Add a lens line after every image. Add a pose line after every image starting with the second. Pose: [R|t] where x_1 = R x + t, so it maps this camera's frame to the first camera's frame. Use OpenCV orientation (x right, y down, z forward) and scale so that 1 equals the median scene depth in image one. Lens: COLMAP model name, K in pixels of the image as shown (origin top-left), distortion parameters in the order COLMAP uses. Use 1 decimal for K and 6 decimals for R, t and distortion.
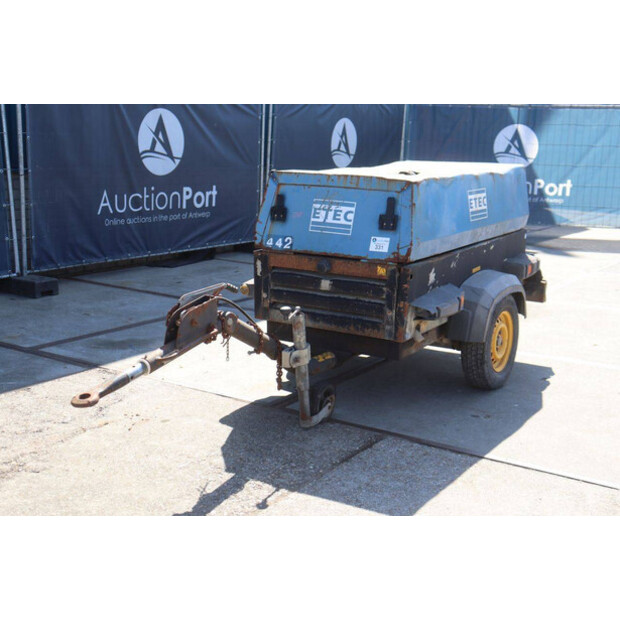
lens RADIAL K [[853.9, 0, 310.0], [0, 853.9, 310.0], [0, 0, 1]] dist [0.017097, 0.102998]
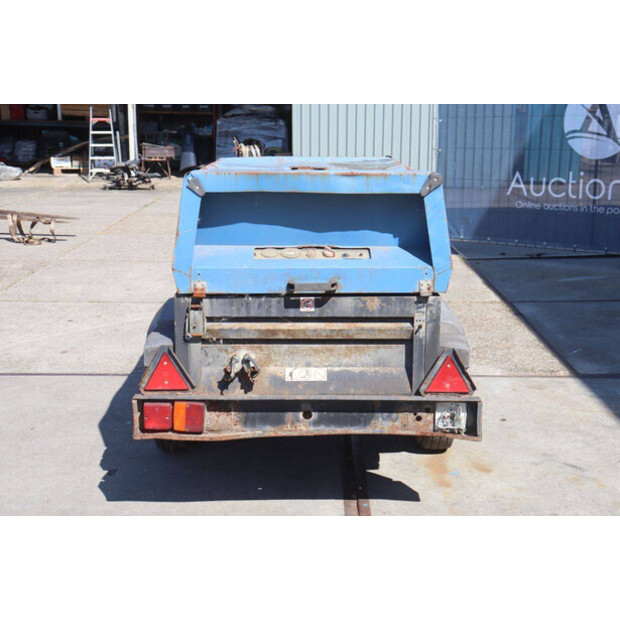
lens RADIAL K [[934.9, 0, 310.0], [0, 934.9, 310.0], [0, 0, 1]] dist [0.109705, 0.042550]
pose [[-0.833479, 0.092244, -0.544797, 0.632078], [-0.132846, 0.923593, 0.359621, -0.384615], [0.536344, 0.372110, -0.757541, 1.886927]]
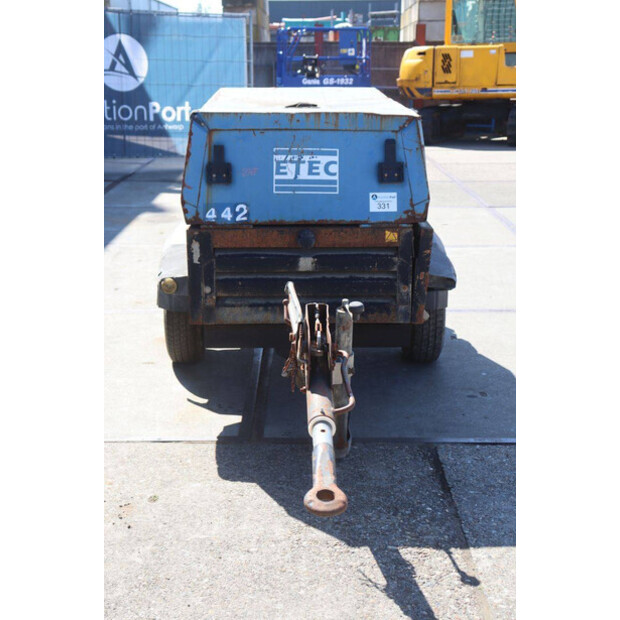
lens RADIAL K [[980.6, 0, 310.0], [0, 980.6, 310.0], [0, 0, 1]] dist [0.103471, 0.193812]
pose [[0.831571, -0.158748, 0.532249, -0.441196], [0.127066, 0.987244, 0.095930, -0.071623], [-0.540688, -0.012142, 0.841135, 0.283833]]
